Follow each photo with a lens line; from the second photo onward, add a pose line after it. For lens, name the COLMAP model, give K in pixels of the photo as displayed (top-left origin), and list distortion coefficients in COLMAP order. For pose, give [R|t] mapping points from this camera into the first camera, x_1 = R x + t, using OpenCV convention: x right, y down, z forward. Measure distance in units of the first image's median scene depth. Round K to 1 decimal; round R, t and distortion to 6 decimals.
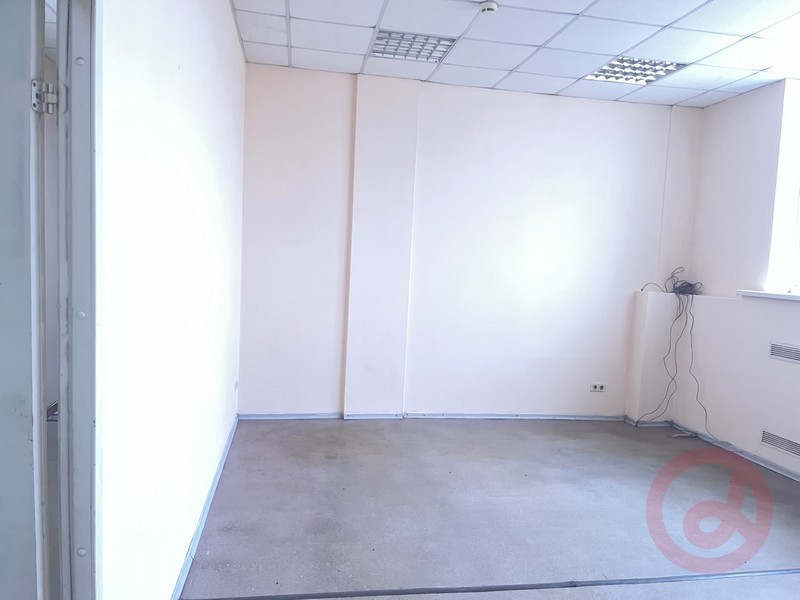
lens RADIAL K [[595.4, 0, 400.0], [0, 595.4, 300.0], [0, 0, 1]] dist [0.108835, -0.139702]
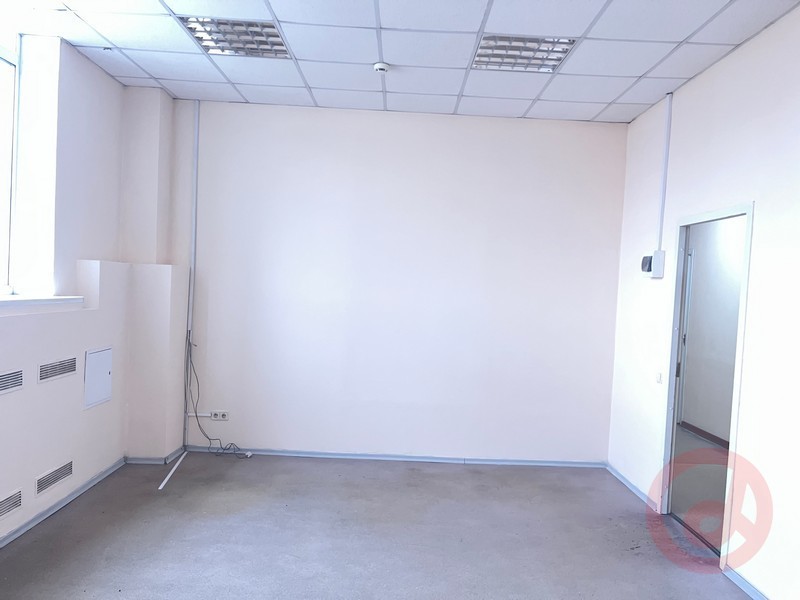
lens RADIAL K [[595.4, 0, 400.0], [0, 595.4, 300.0], [0, 0, 1]] dist [0.108835, -0.139702]
pose [[0.988147, -0.006601, -0.153367, -0.021194], [-0.003357, 0.997907, -0.064577, -0.016971], [0.153472, 0.064327, 0.986057, 0.153878]]
